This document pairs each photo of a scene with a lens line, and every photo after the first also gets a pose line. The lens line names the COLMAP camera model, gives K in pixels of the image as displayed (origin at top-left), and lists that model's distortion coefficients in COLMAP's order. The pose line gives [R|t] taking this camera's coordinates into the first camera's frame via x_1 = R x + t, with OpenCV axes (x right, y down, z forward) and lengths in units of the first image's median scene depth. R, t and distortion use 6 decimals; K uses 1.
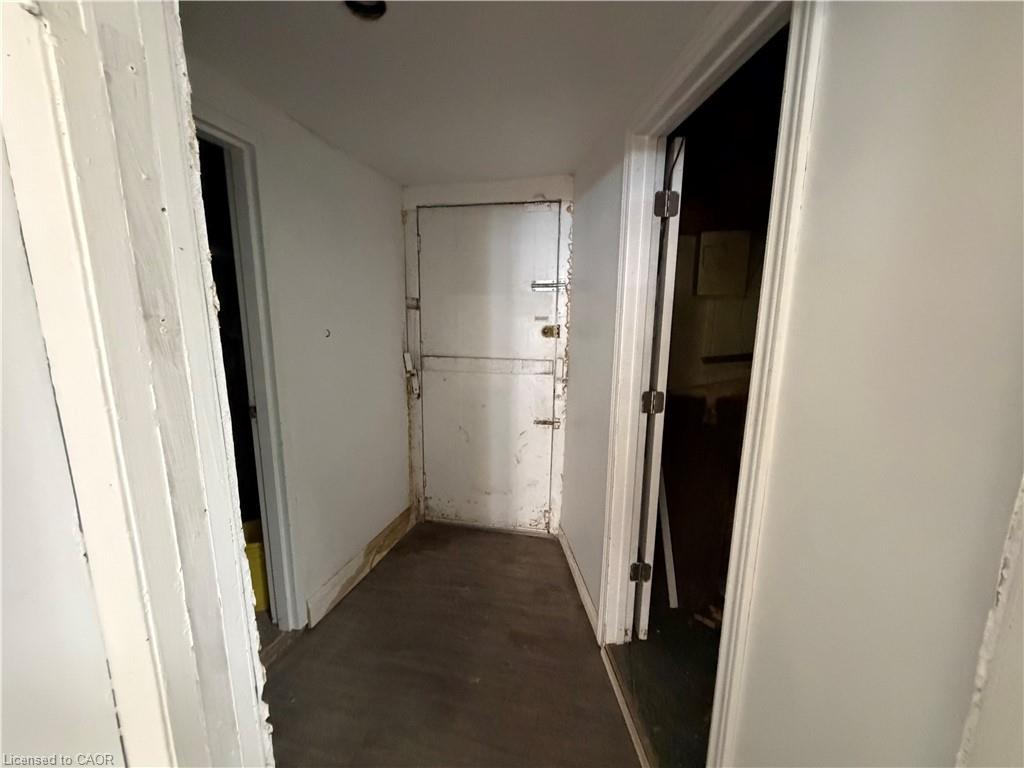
lens RADIAL K [[404.7, 0, 512.0], [0, 404.7, 385.5], [0, 0, 1]] dist [0.000373, 0.000448]
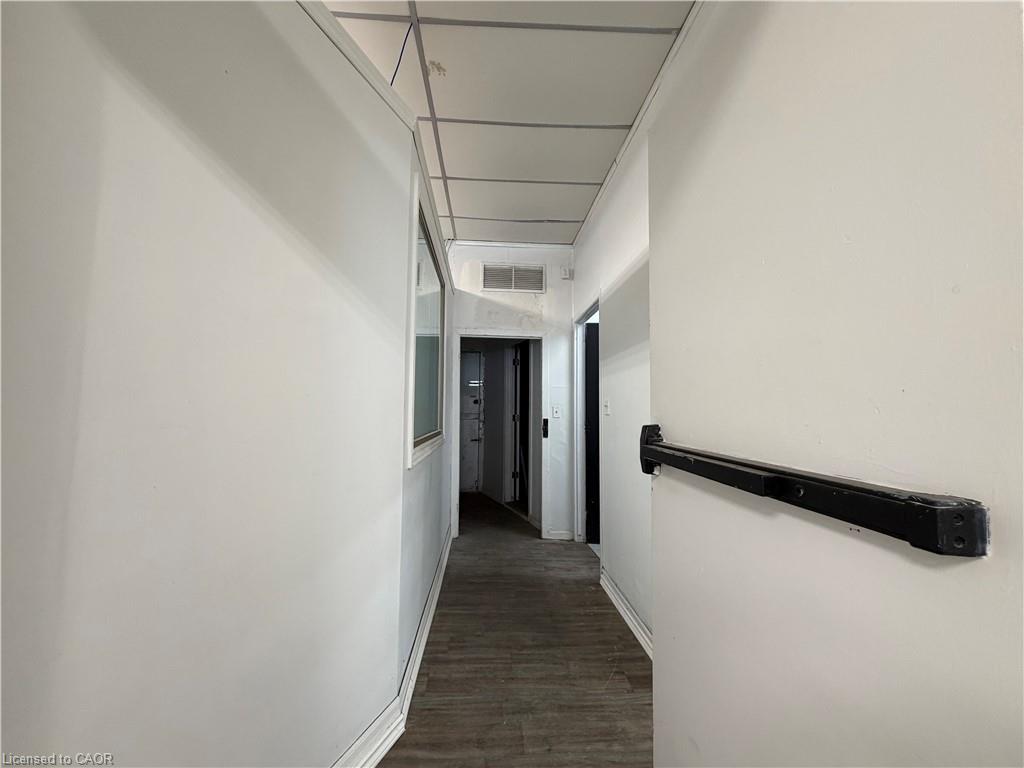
lens RADIAL K [[404.7, 0, 507.5], [0, 404.7, 383.4], [0, 0, 1]] dist [0.000373, 0.000448]
pose [[0.961109, 0.018644, 0.275538, -0.403124], [0.049106, 0.970282, -0.236944, 0.347691], [-0.271767, 0.241259, 0.931631, -1.352029]]
